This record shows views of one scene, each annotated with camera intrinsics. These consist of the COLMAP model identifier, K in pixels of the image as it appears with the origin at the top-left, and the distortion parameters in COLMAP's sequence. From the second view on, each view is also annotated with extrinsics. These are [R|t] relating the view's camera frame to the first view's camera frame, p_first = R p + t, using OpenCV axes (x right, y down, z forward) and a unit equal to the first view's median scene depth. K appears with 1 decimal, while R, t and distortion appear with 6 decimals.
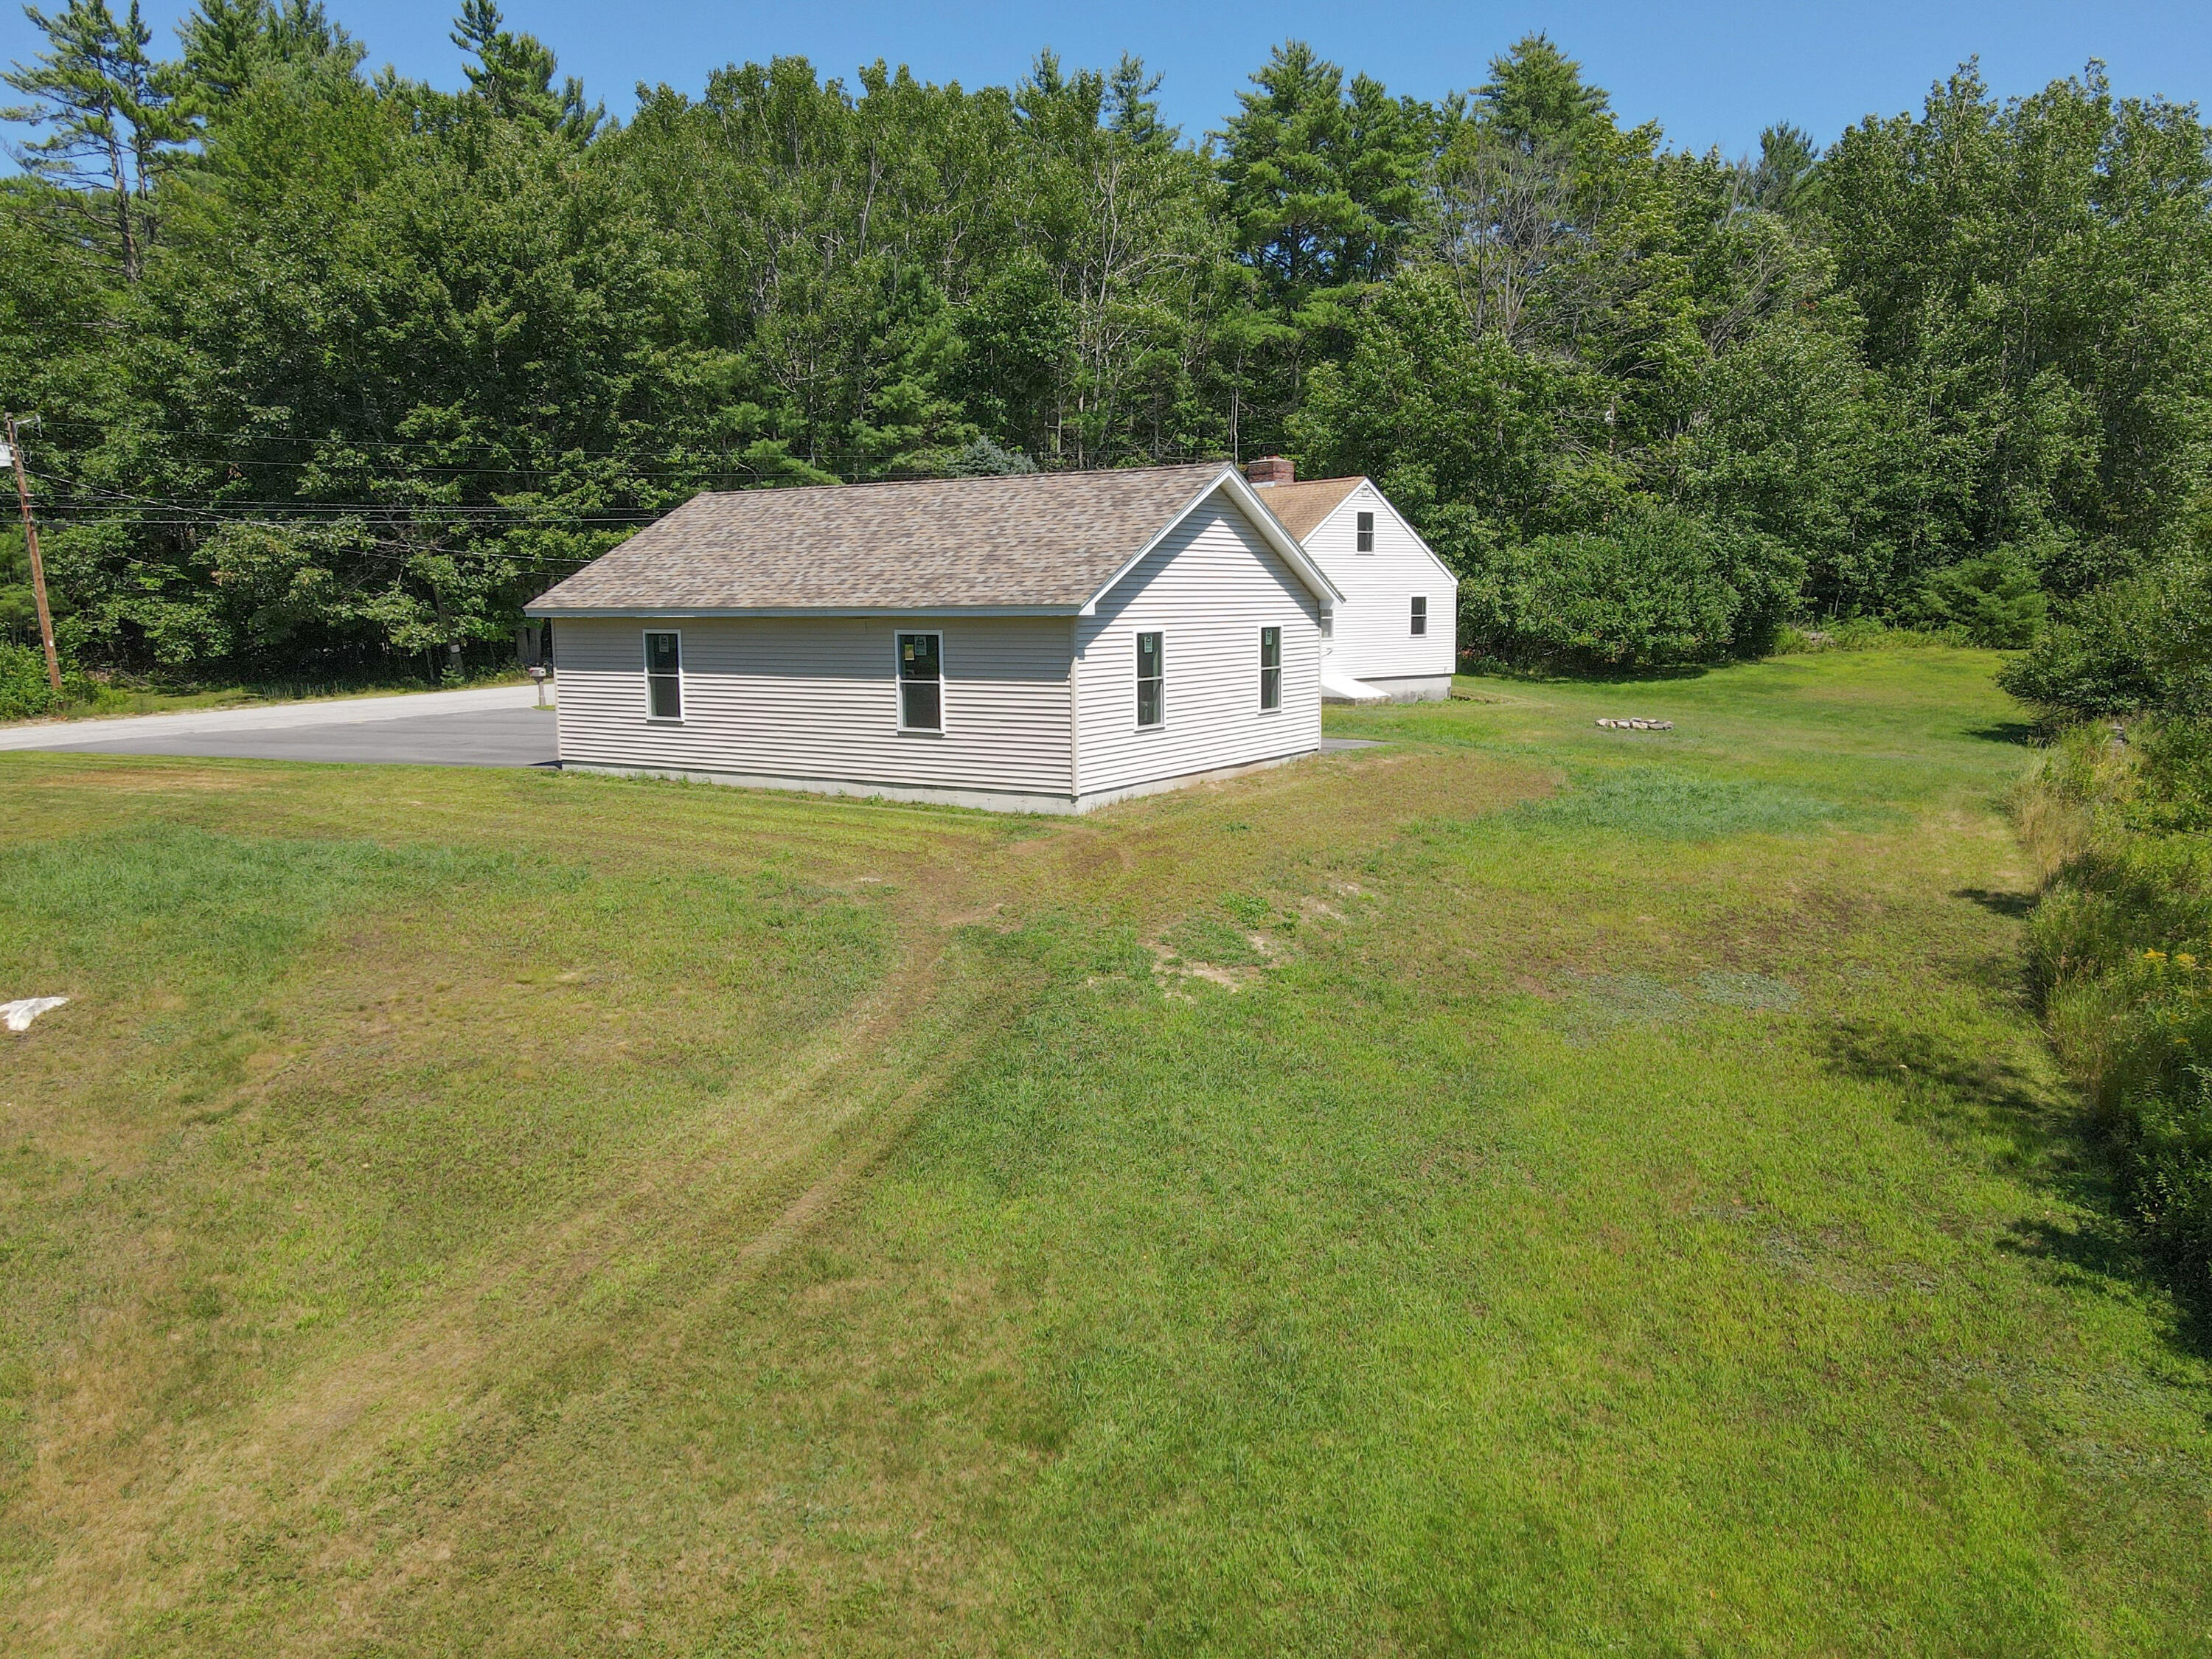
lens RADIAL K [[1642.1, 0, 1106.0], [0, 1642.1, 829.5], [0, 0, 1]] dist [0.000997, -0.004619]
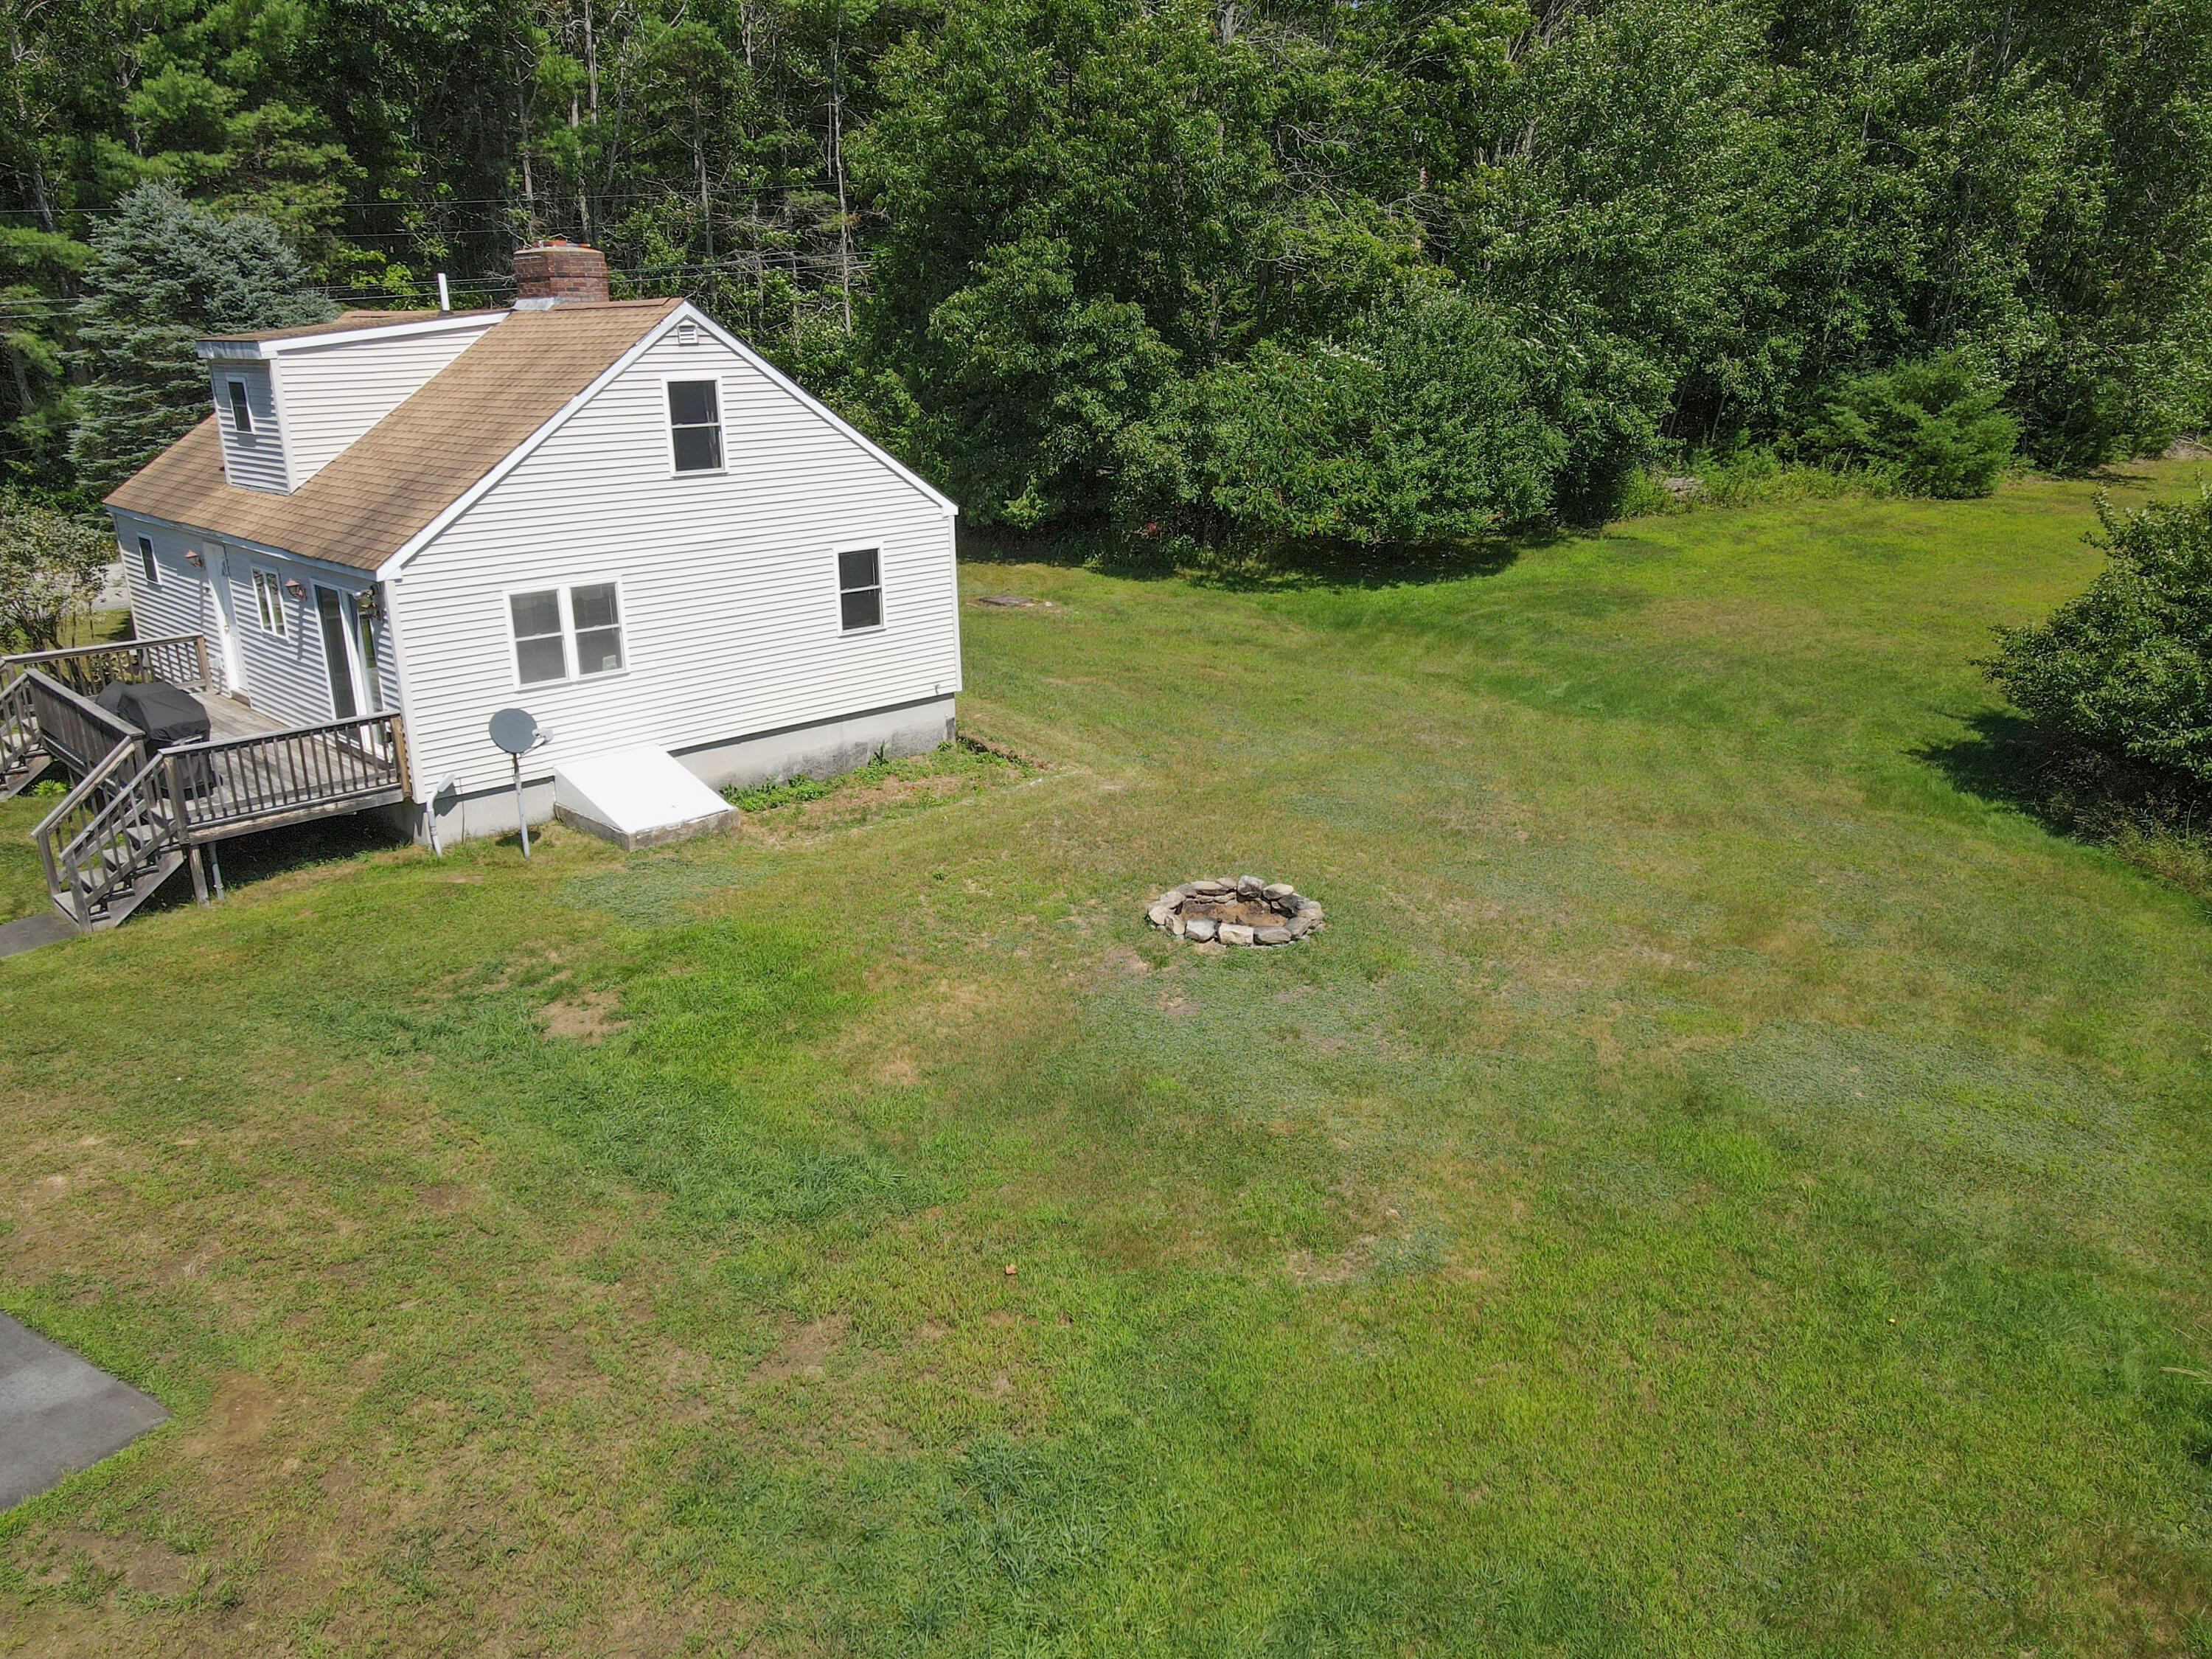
lens RADIAL K [[1628.1, 0, 1106.0], [0, 1628.1, 829.5], [0, 0, 1]] dist [0.008797, 0.012075]
pose [[0.997515, -0.022999, 0.066600, 0.157608], [0.012093, 0.987086, 0.159737, -0.094162], [-0.069414, -0.158534, 0.984910, 0.354872]]
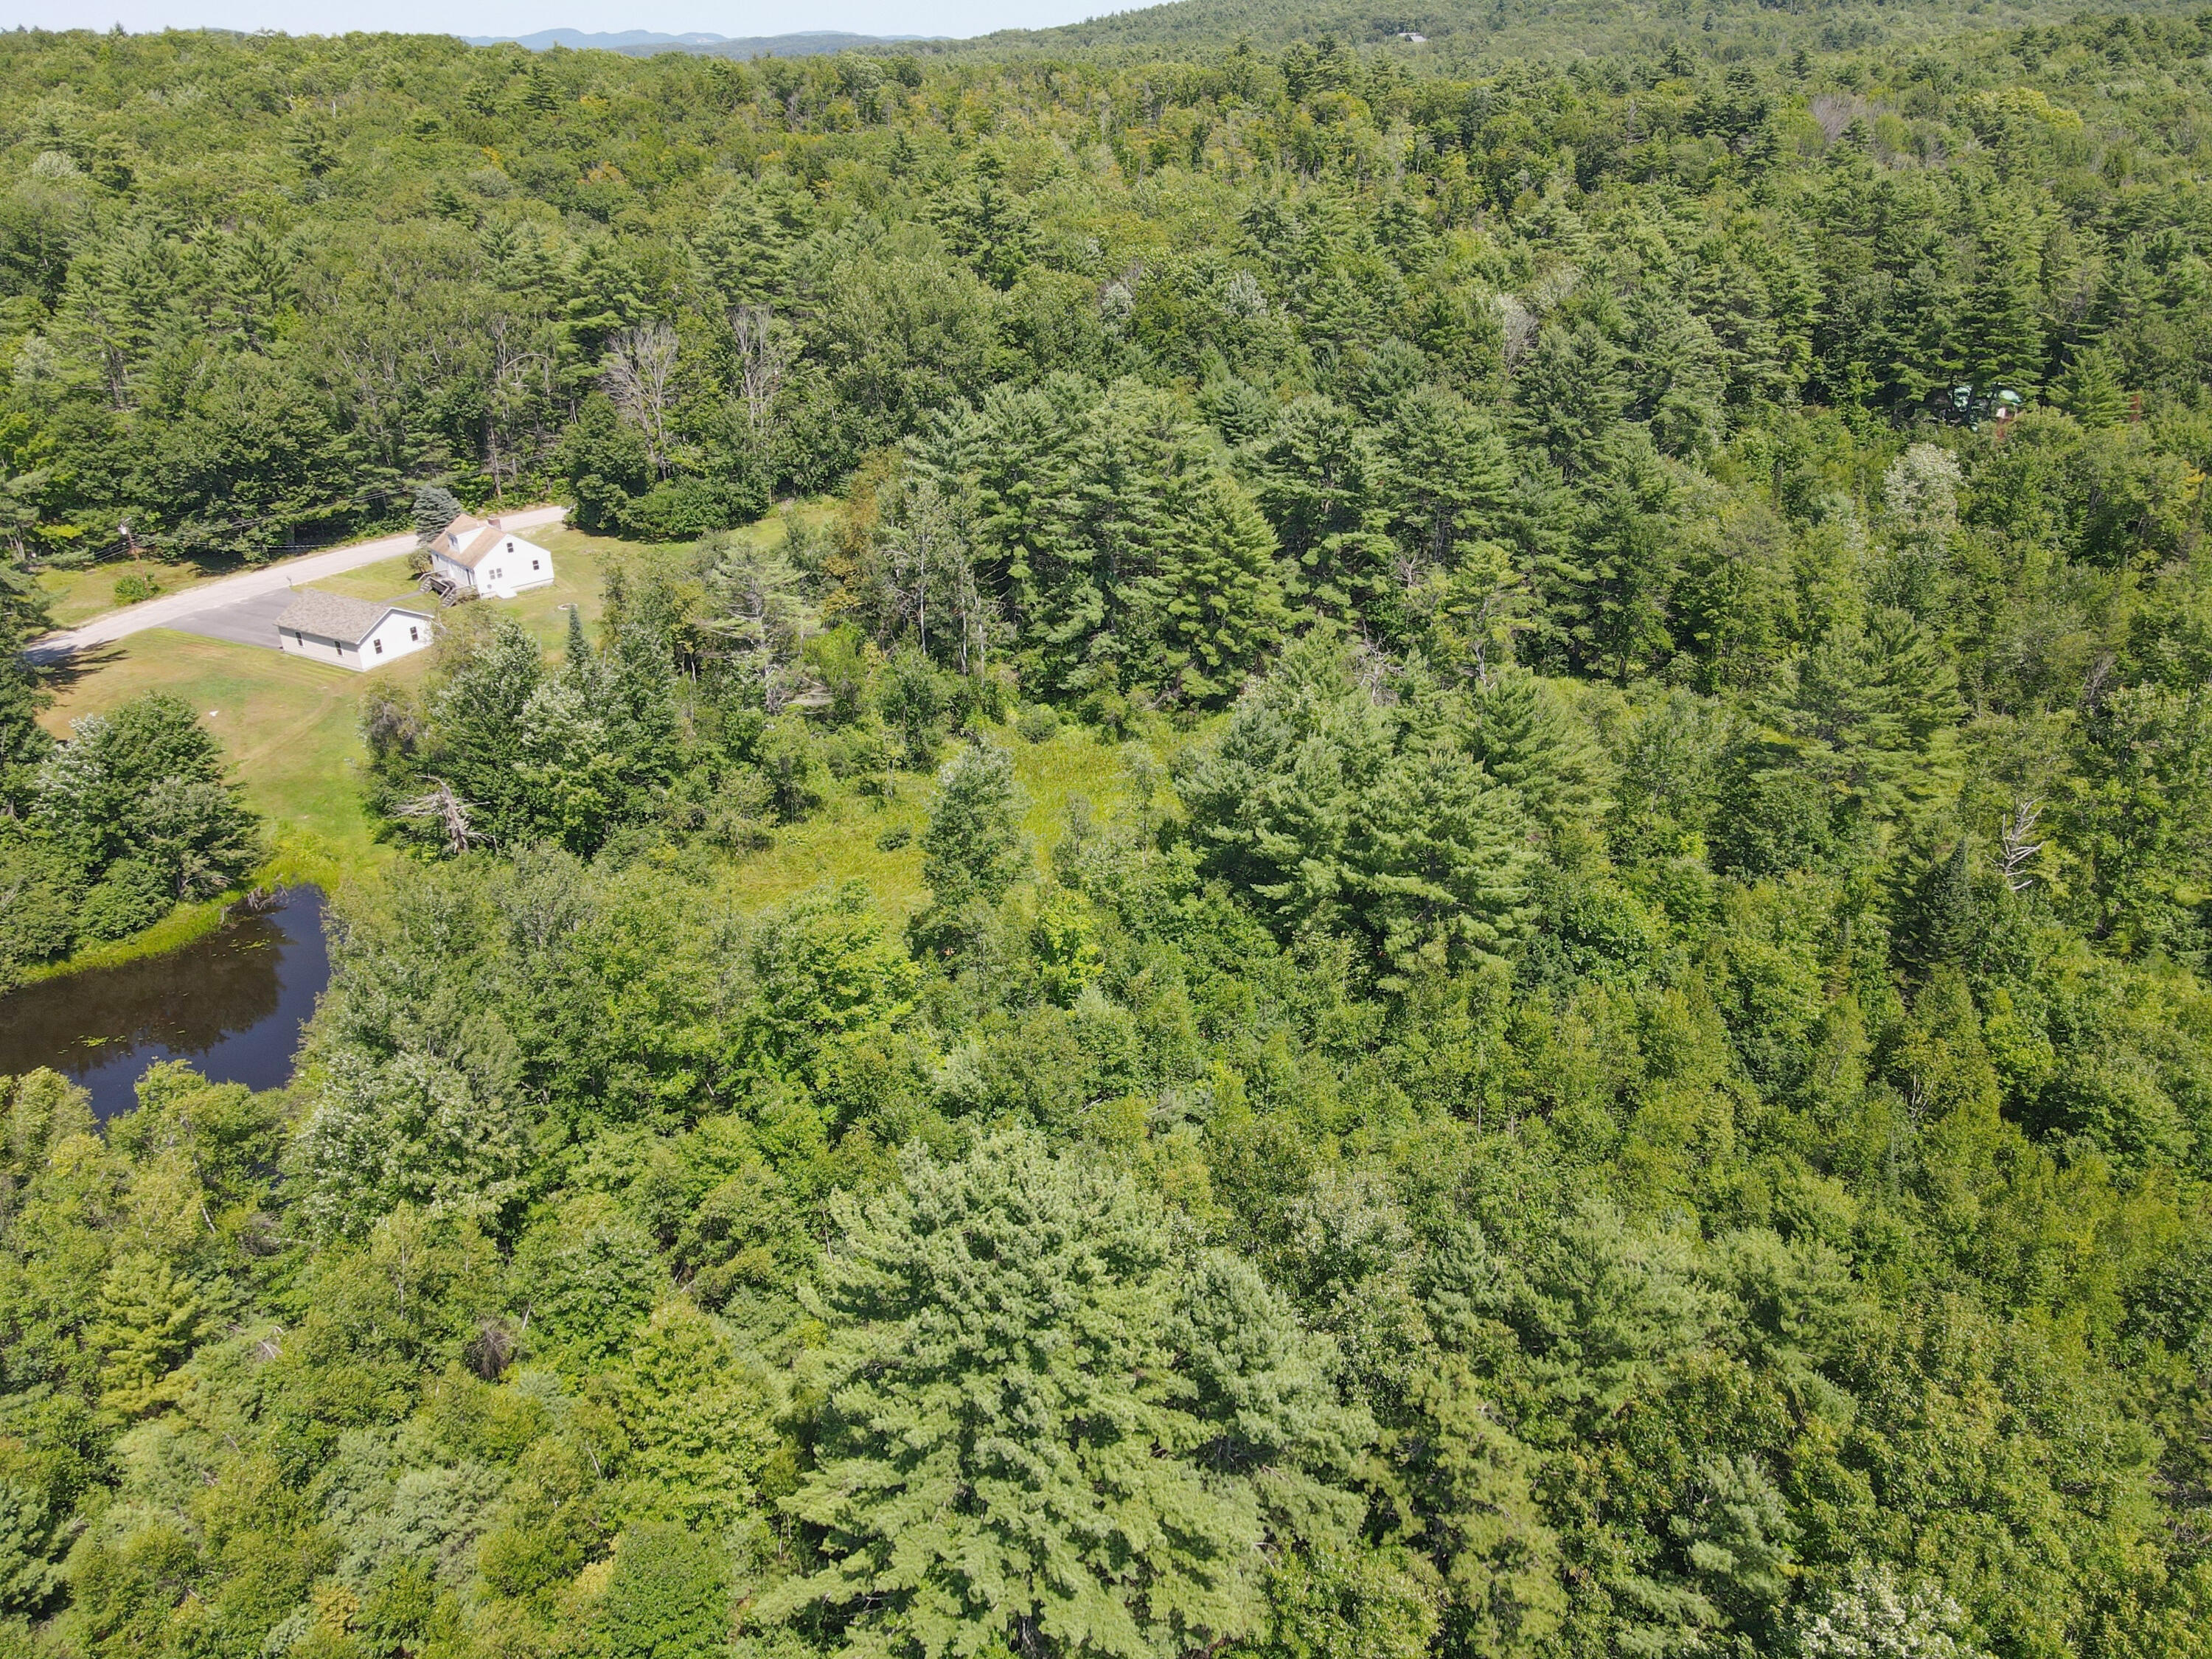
lens RADIAL K [[1628.1, 0, 1106.0], [0, 1628.1, 829.5], [0, 0, 1]] dist [0.008797, 0.012075]
pose [[0.998634, -0.023365, 0.046735, 0.870771], [0.007914, 0.951768, 0.306718, -0.460173], [-0.051647, -0.305929, 0.950652, -1.831689]]
